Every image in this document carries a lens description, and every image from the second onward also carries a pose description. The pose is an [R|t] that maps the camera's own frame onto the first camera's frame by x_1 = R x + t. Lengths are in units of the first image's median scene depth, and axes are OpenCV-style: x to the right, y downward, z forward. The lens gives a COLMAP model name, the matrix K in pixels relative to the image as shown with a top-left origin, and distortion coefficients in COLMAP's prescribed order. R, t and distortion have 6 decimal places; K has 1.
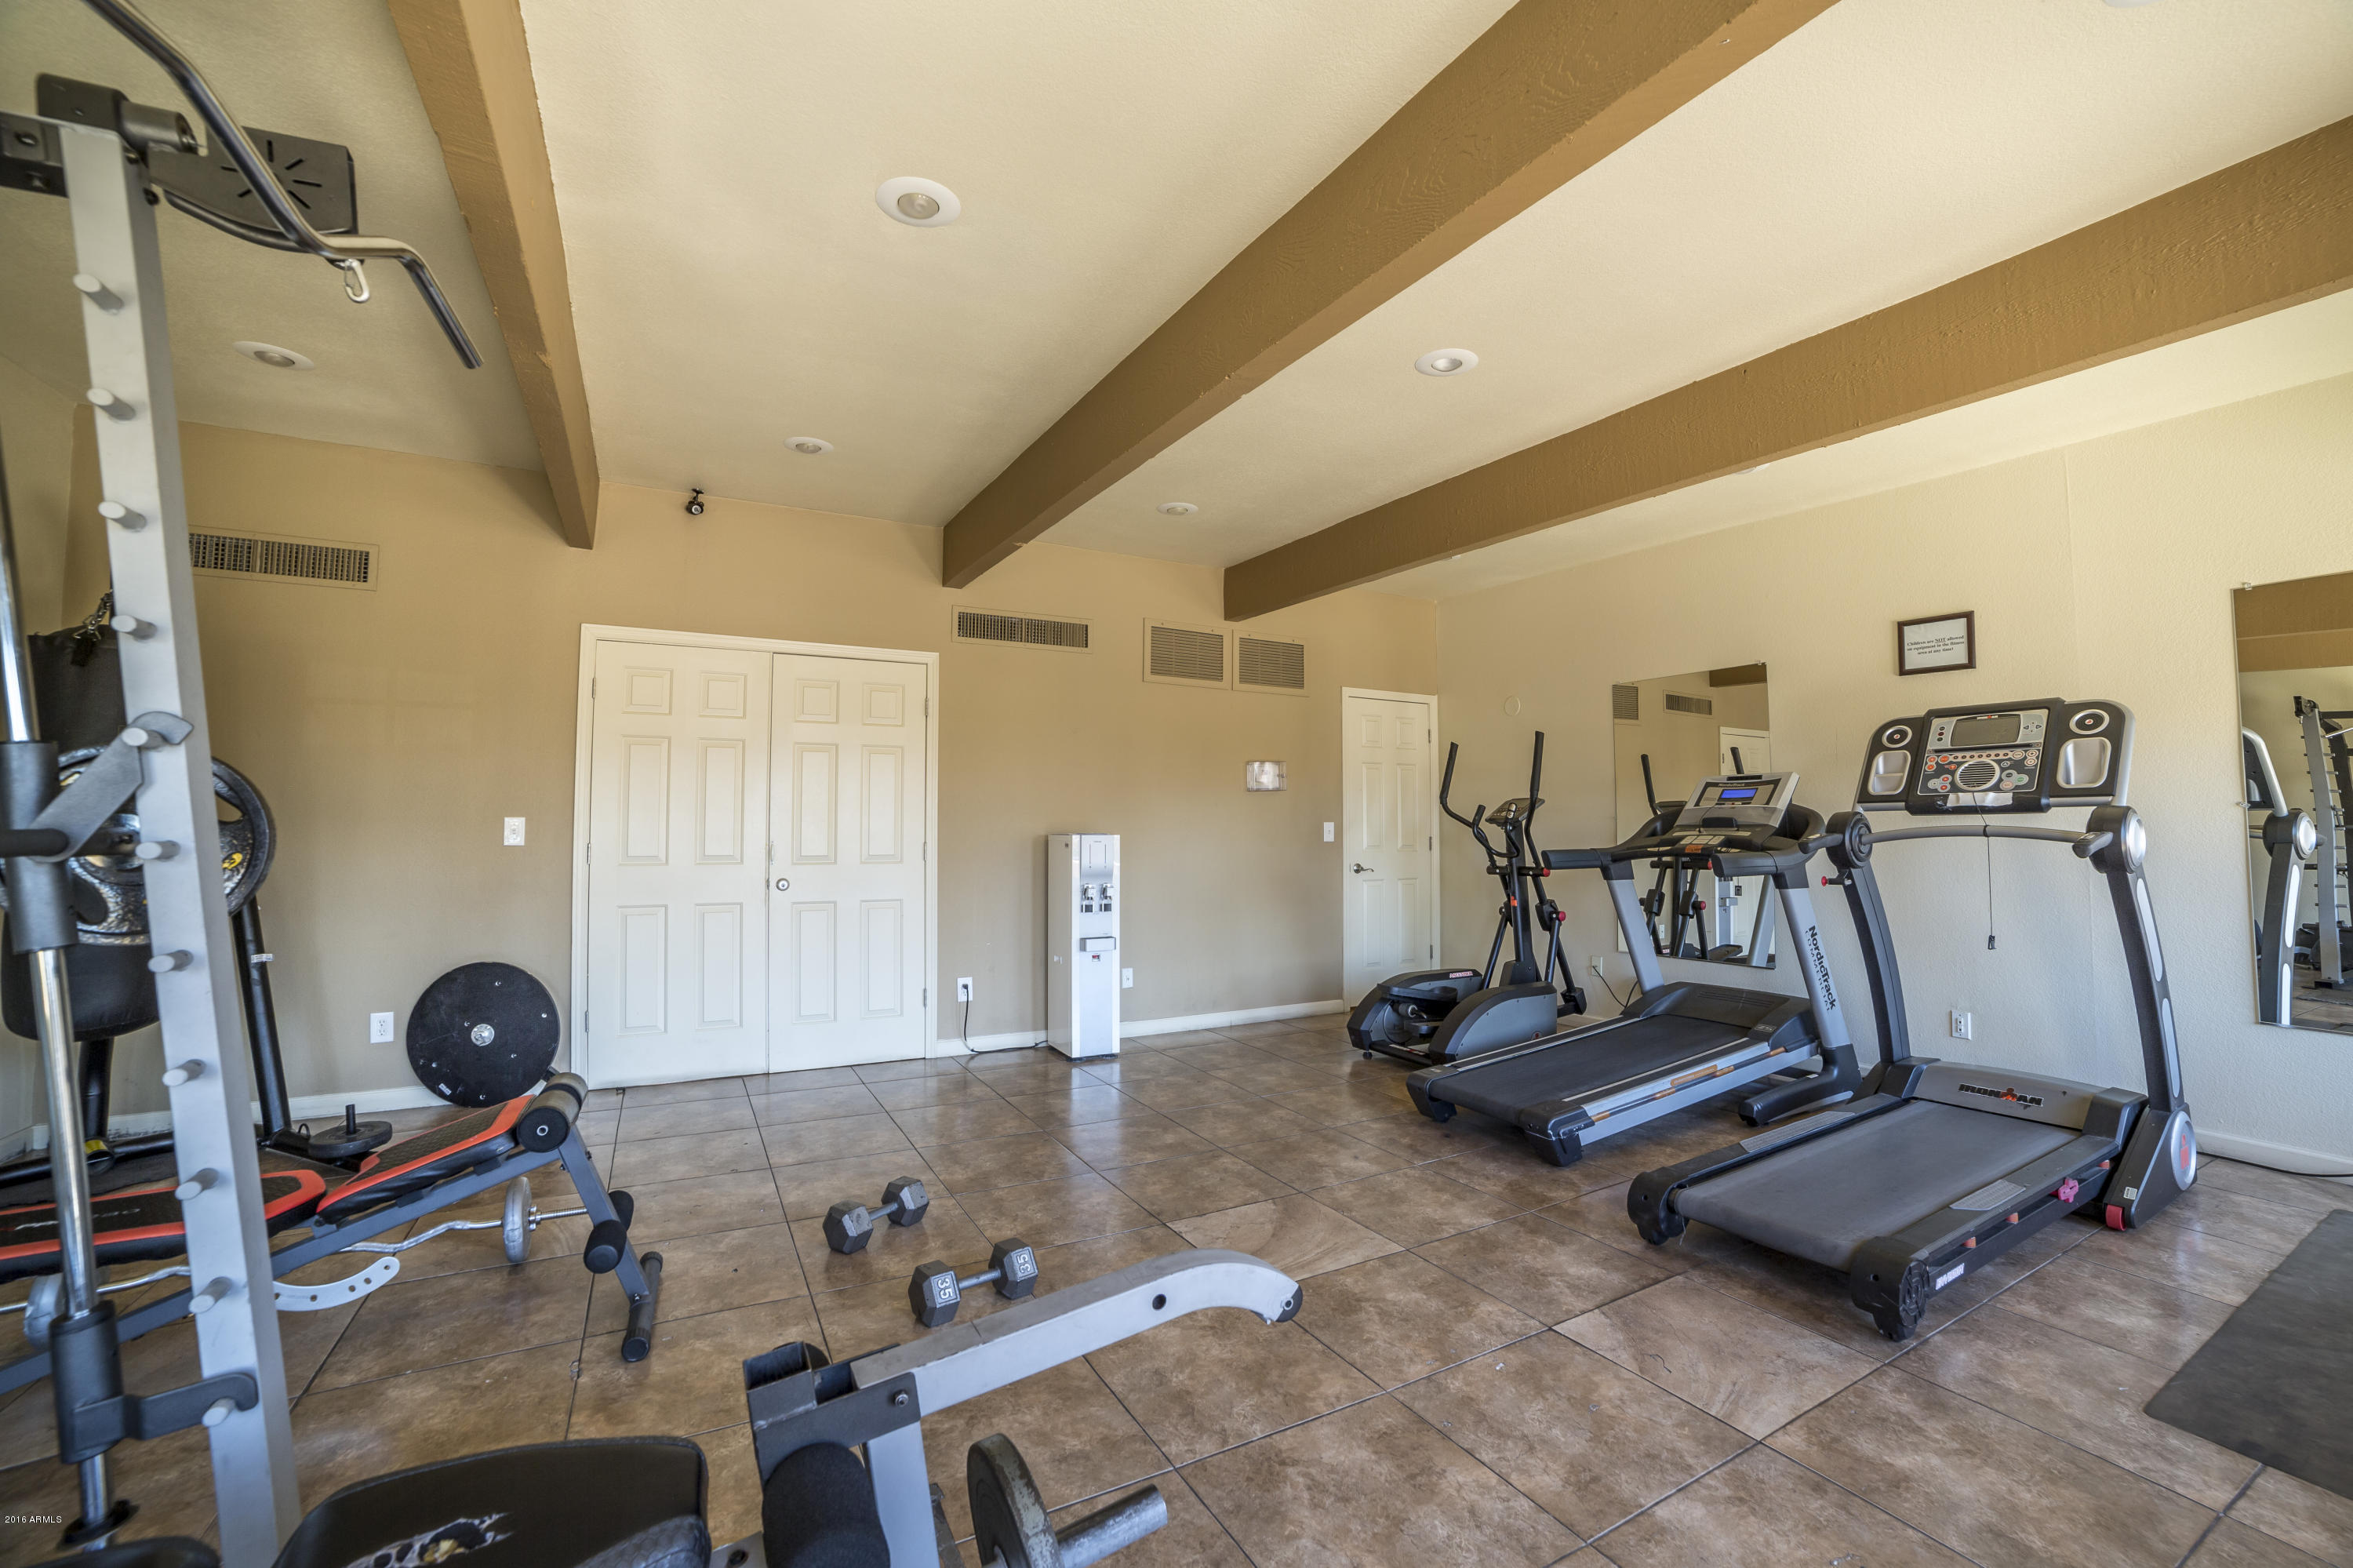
lens RADIAL K [[974.5, 0, 1176.5], [0, 974.5, 784.0], [0, 0, 1]] dist [-0.110816, 0.038756]
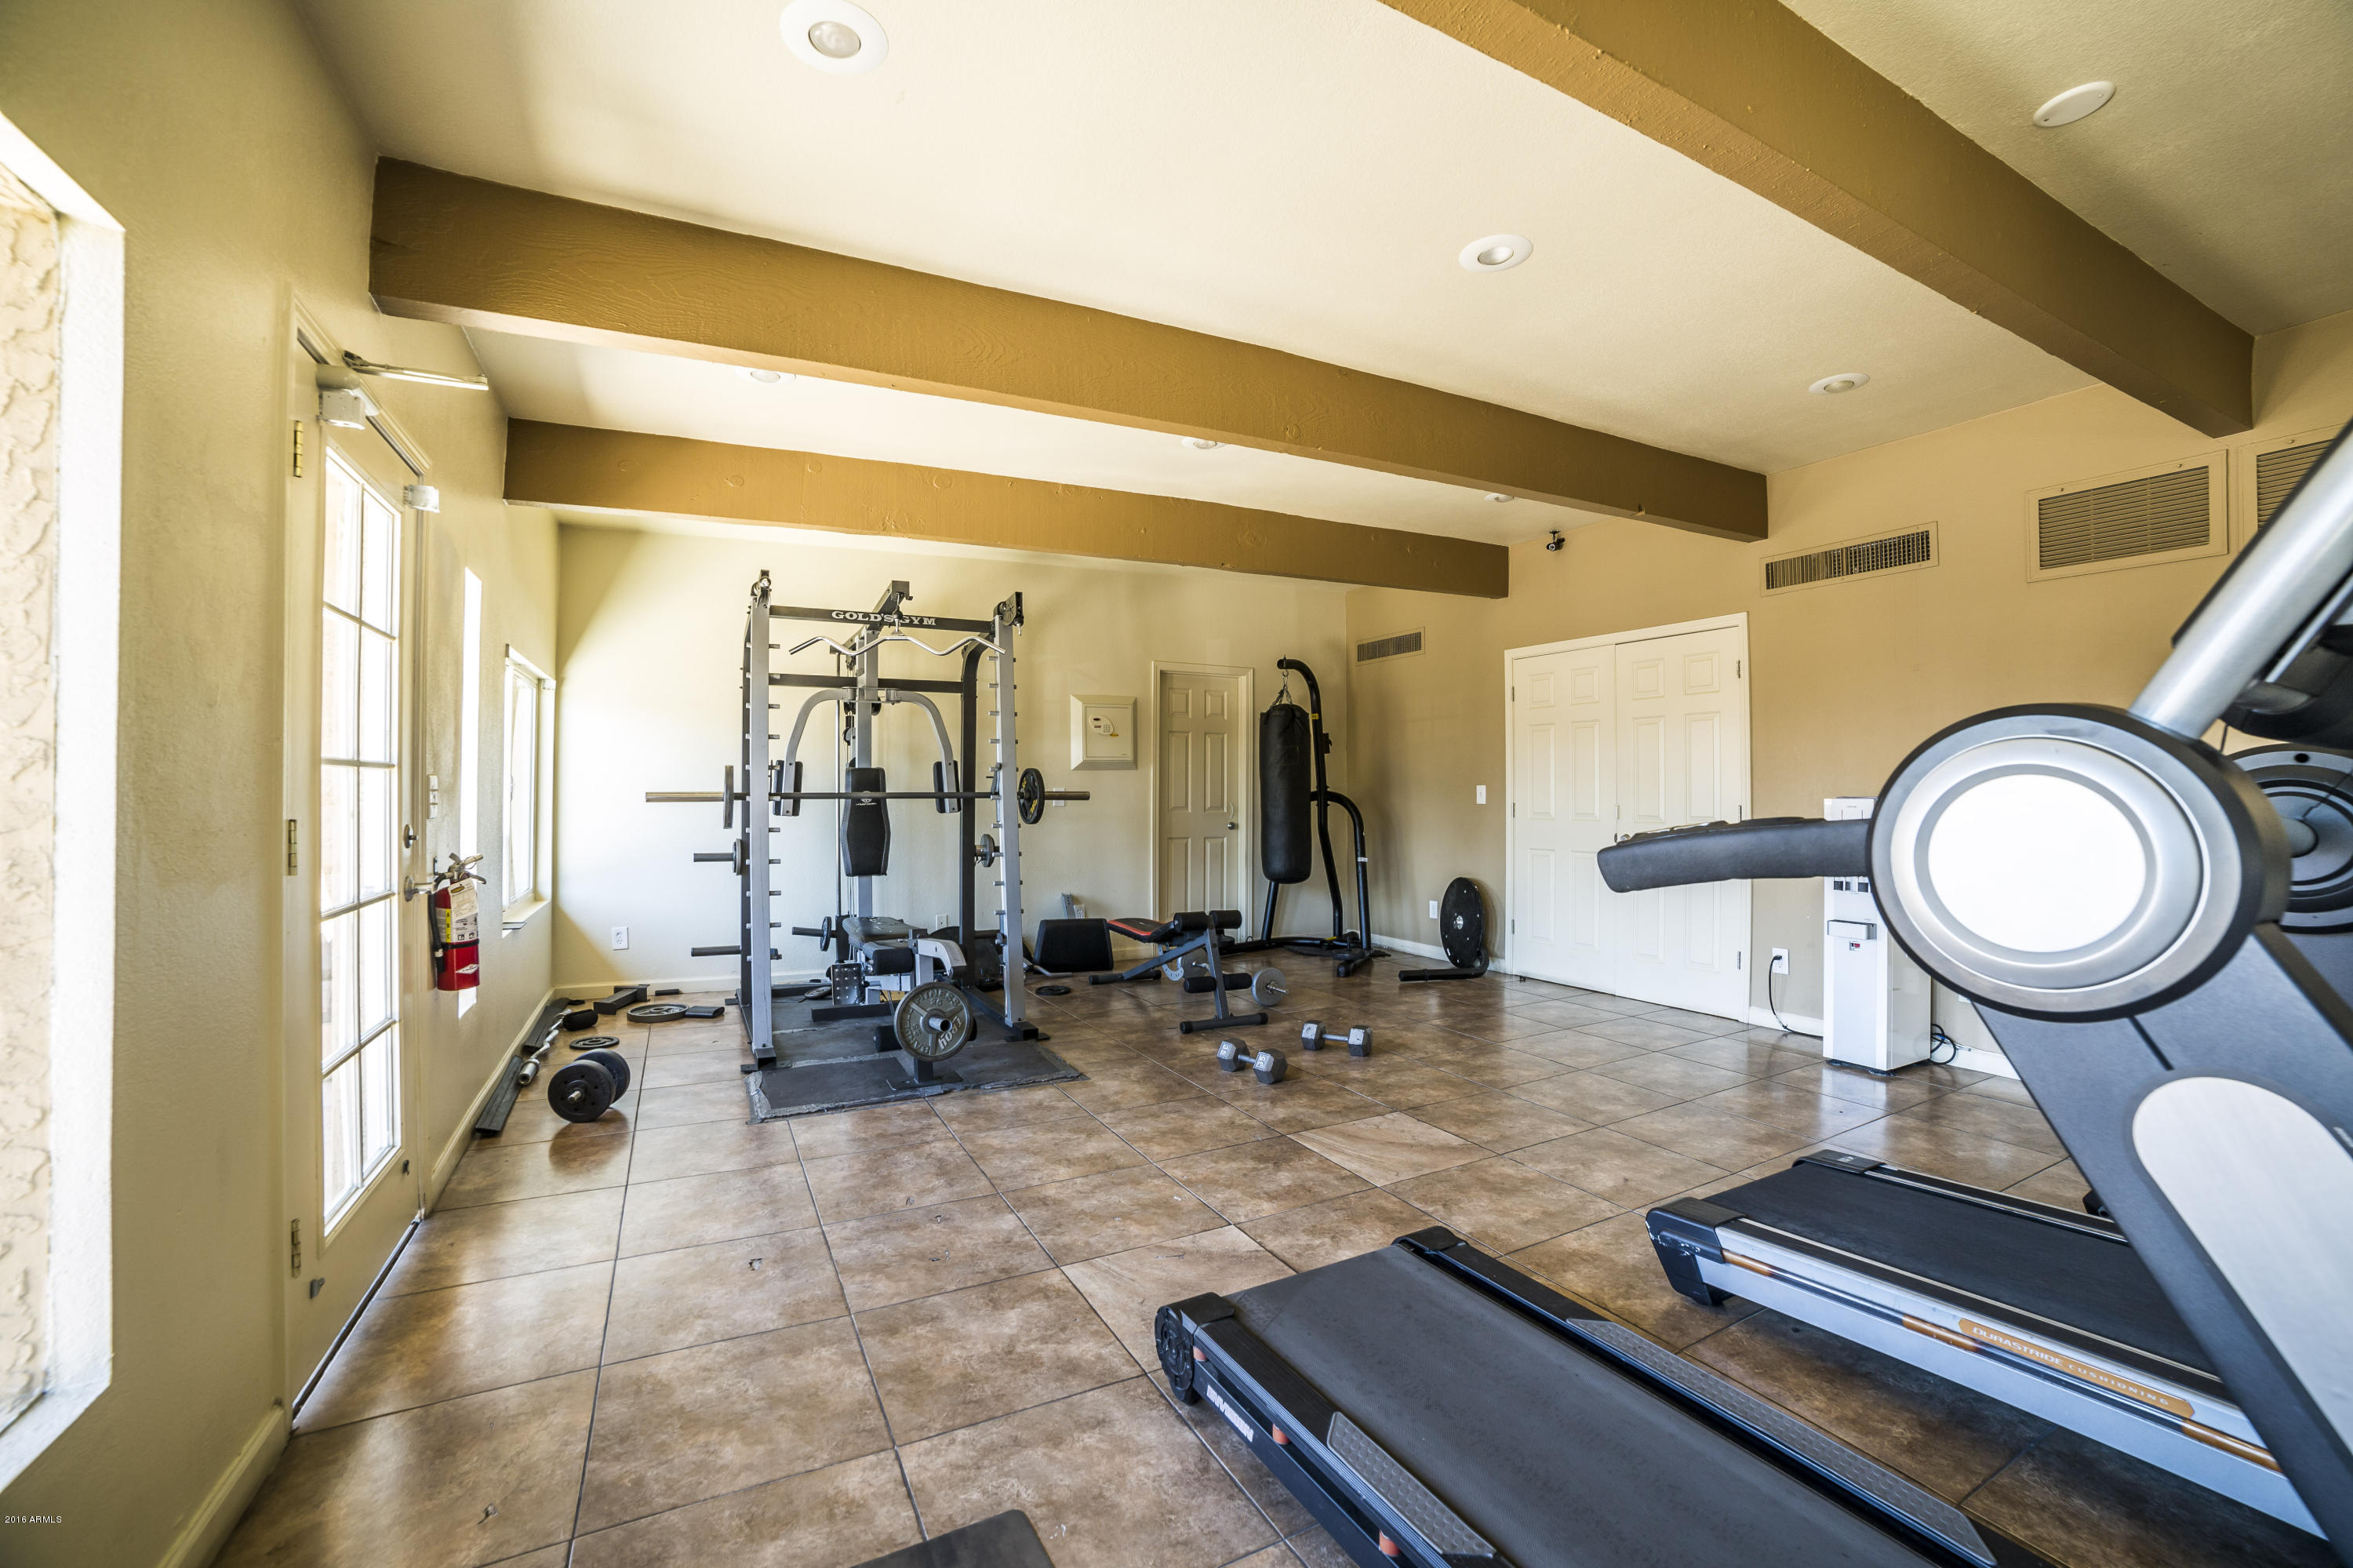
lens RADIAL K [[974.5, 0, 1176.5], [0, 974.5, 784.0], [0, 0, 1]] dist [-0.110816, 0.038756]
pose [[-0.036719, -0.007292, -0.999299, 1.164547], [0.047782, 0.998817, -0.009044, 0.031685], [0.998183, -0.048081, -0.036327, 0.728986]]
